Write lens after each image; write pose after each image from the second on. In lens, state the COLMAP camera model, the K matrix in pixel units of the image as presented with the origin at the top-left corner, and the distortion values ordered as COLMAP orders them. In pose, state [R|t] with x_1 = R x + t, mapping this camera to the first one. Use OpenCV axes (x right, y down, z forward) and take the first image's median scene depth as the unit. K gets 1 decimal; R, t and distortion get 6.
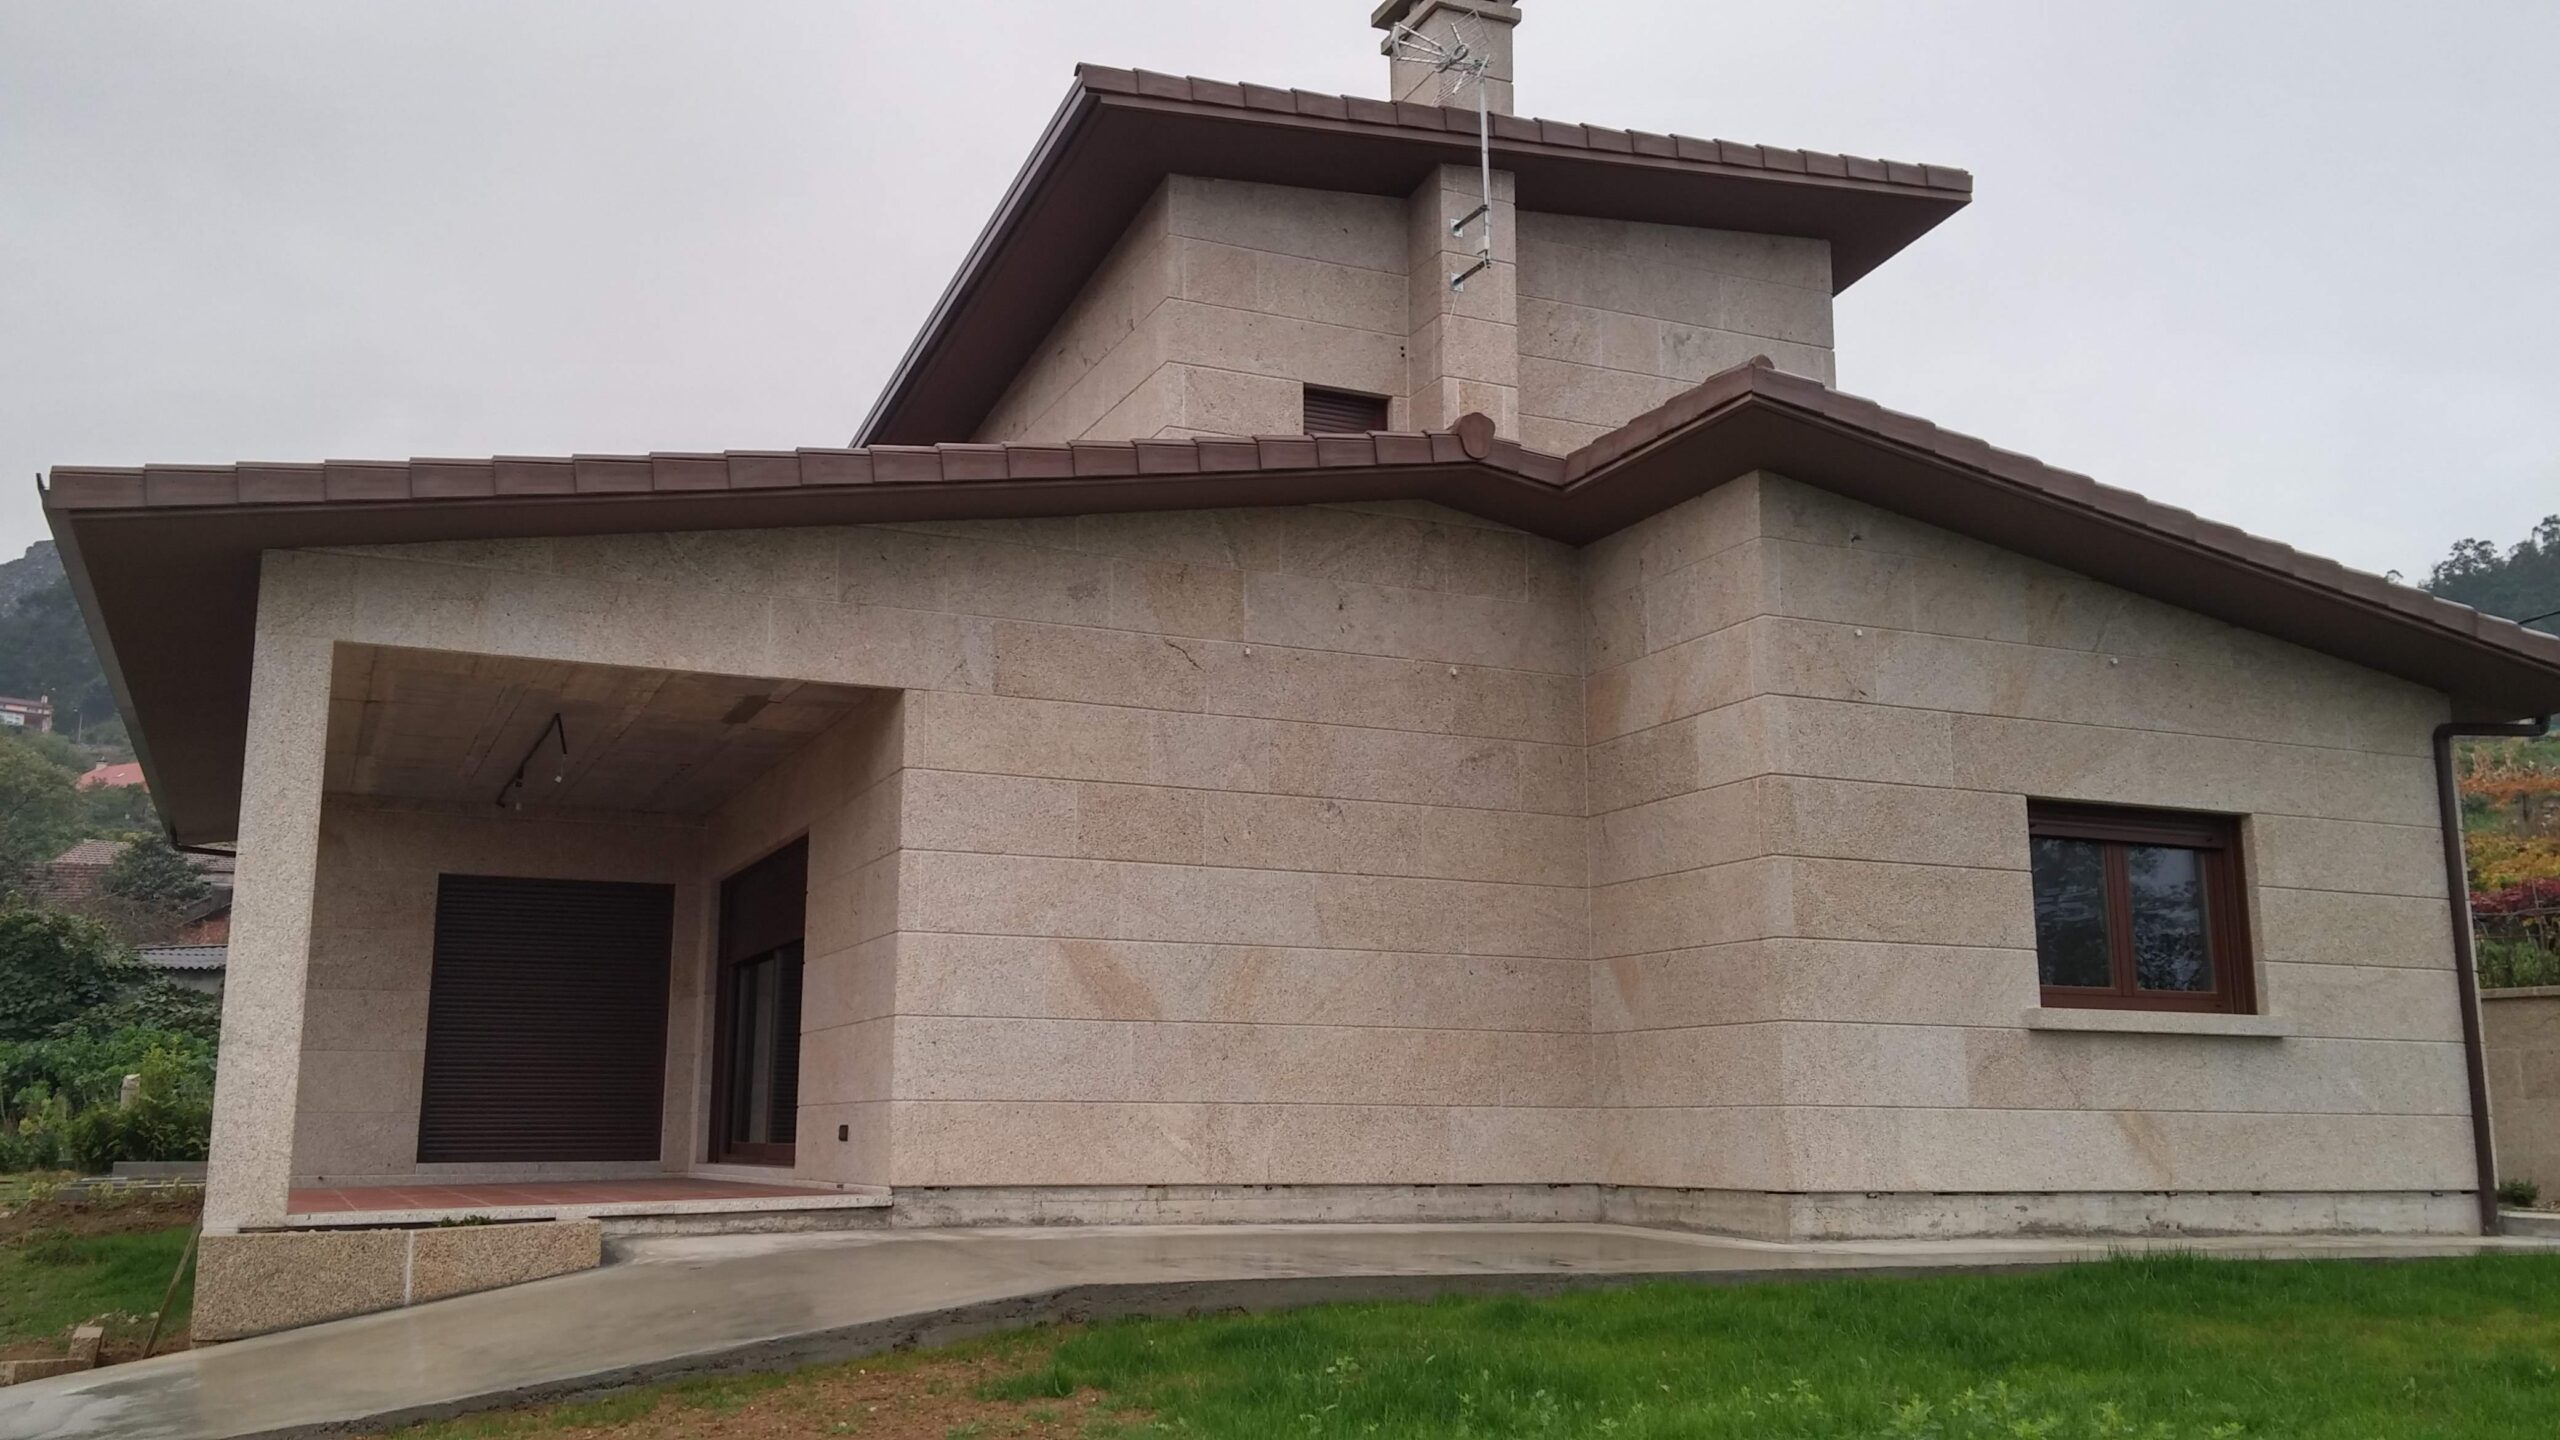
lens RADIAL K [[2202.2, 0, 1280.0], [0, 2202.2, 720.0], [0, 0, 1]] dist [0.044143, -0.008619]
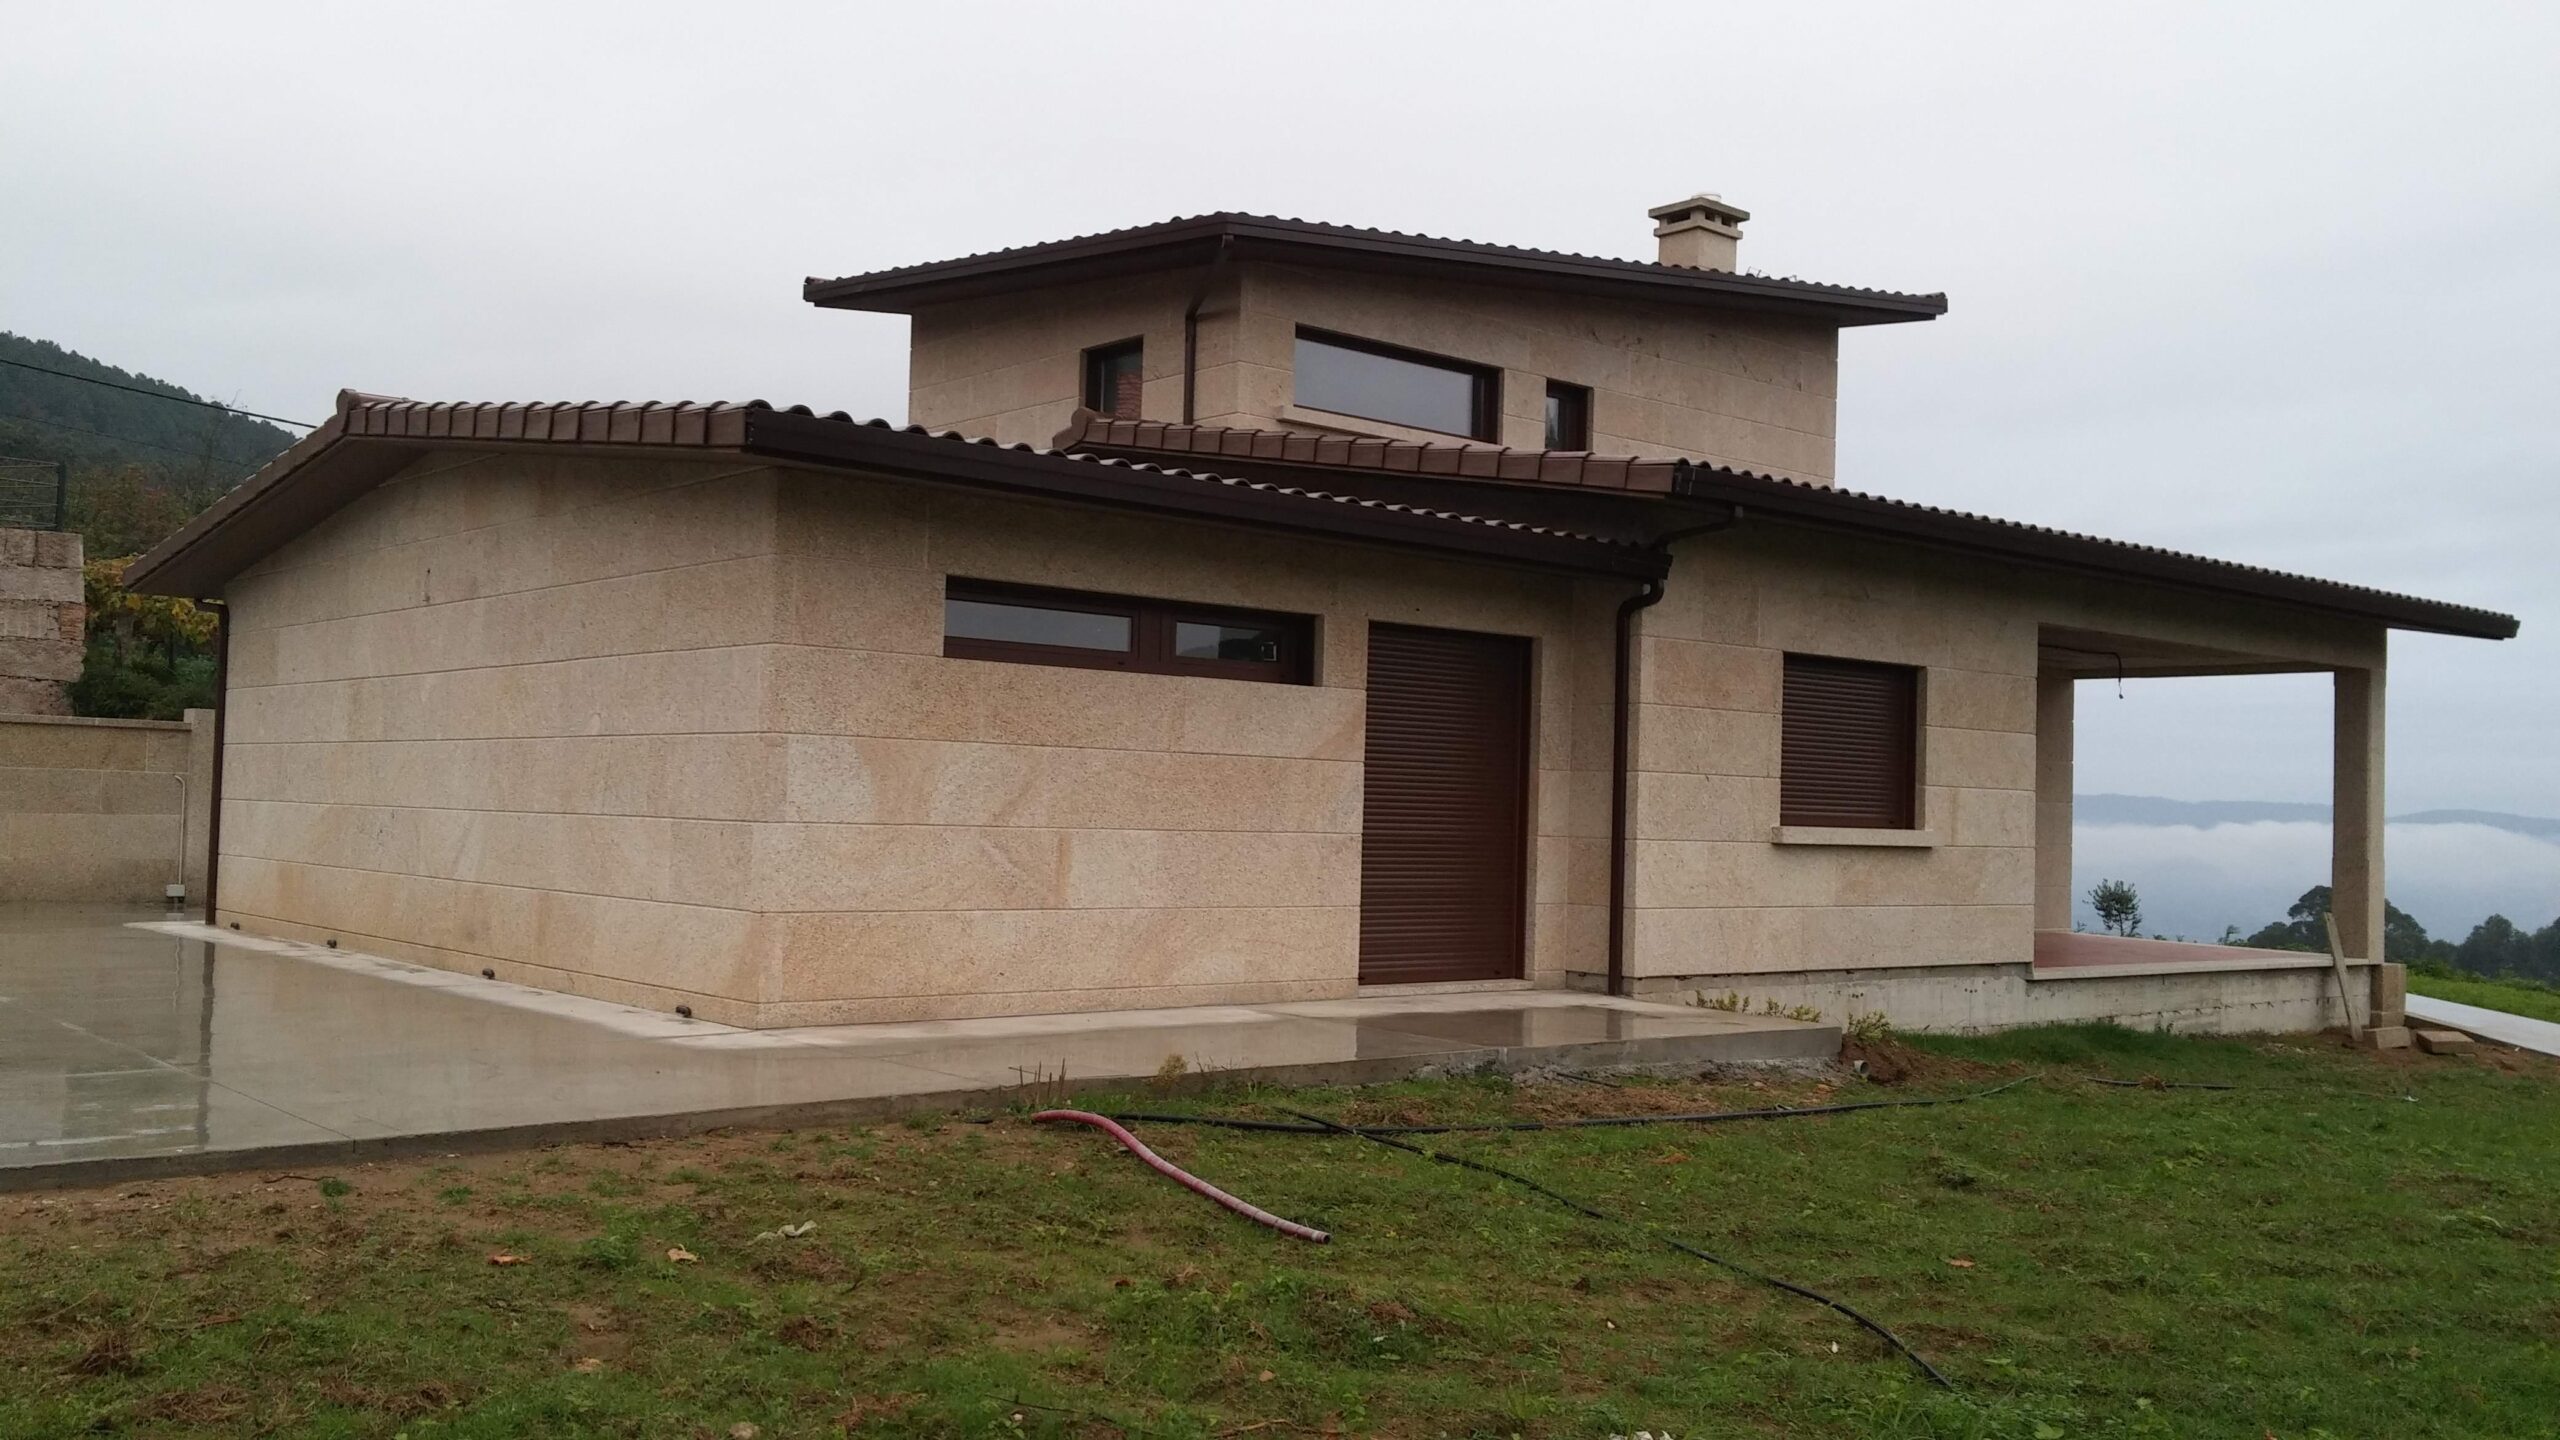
lens RADIAL K [[2202.2, 0, 1280.0], [0, 2202.2, 720.0], [0, 0, 1]] dist [0.044143, -0.008619]
pose [[-0.266750, 0.043276, 0.962794, -1.737191], [-0.200832, 0.974565, -0.099447, 0.326348], [-0.942608, -0.219887, -0.251275, 1.980333]]
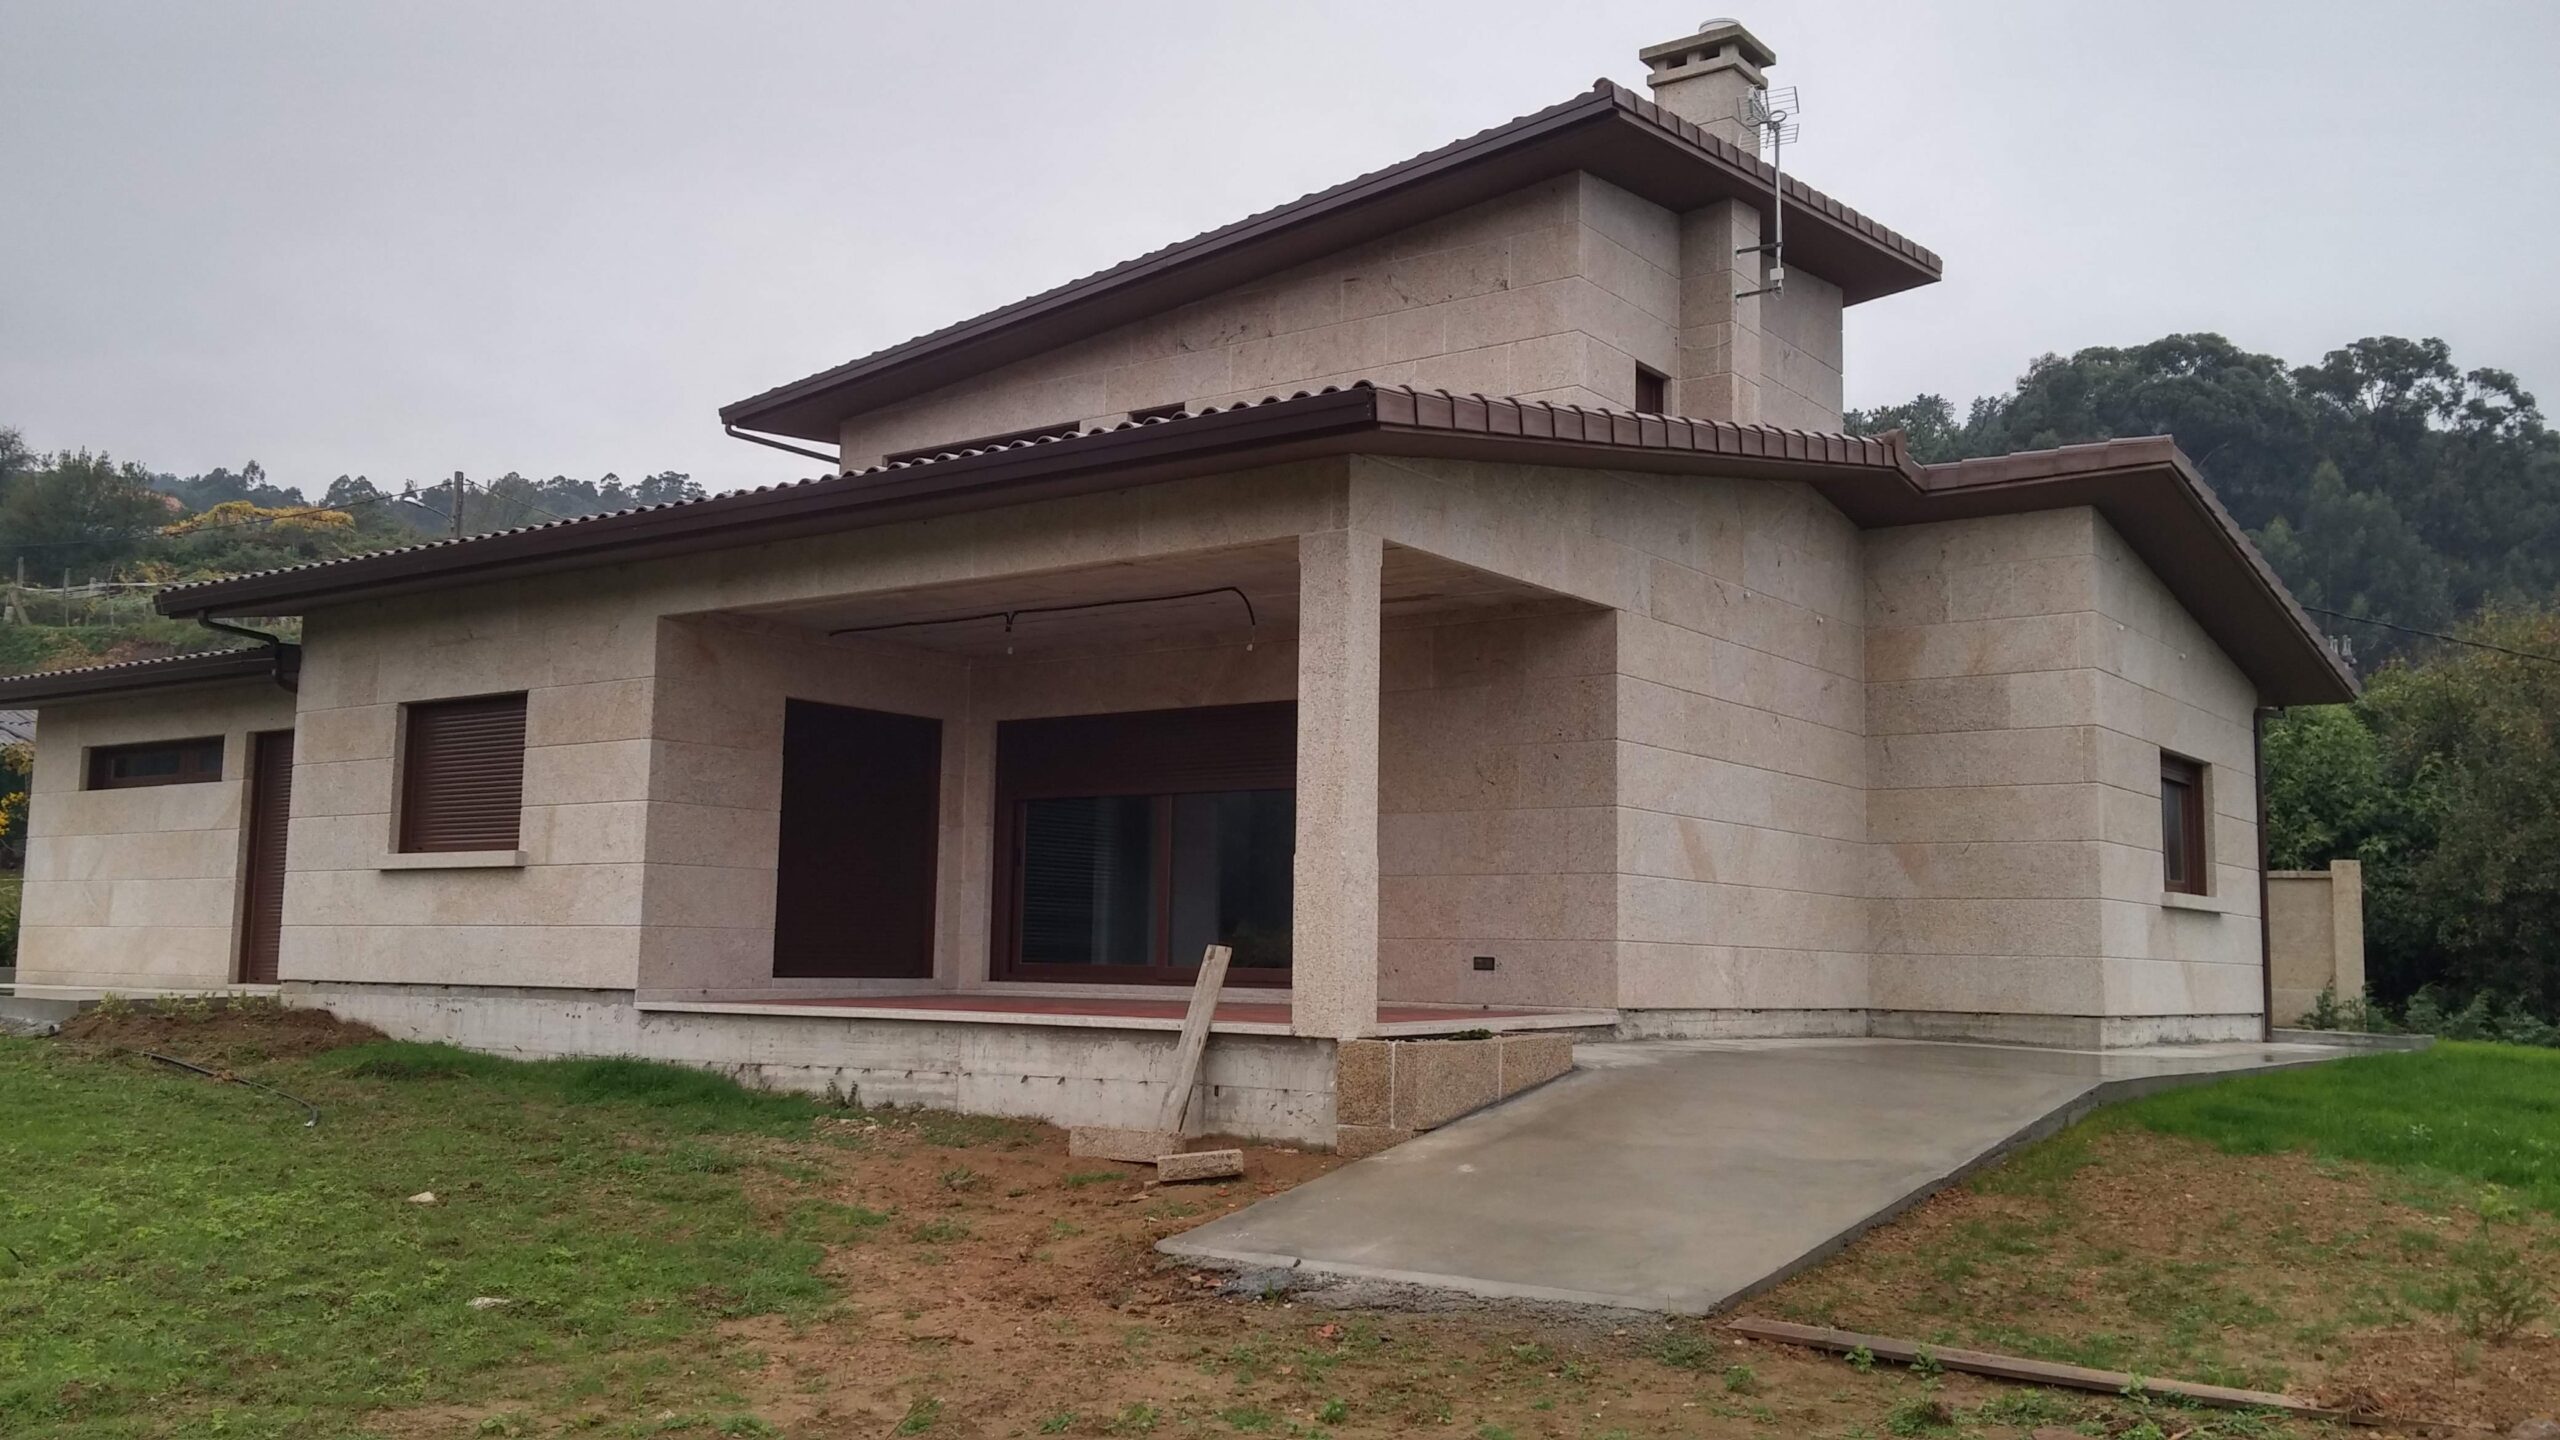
lens RADIAL K [[2160.4, 0, 1292.0], [0, 2160.4, 703.3], [0, 0, 1]] dist [0.033395, 0.002223]
pose [[0.872765, 0.073041, 0.482645, -0.849698], [-0.107972, 0.993137, 0.044950, 0.003400], [-0.476050, -0.091343, 0.874662, 0.027838]]
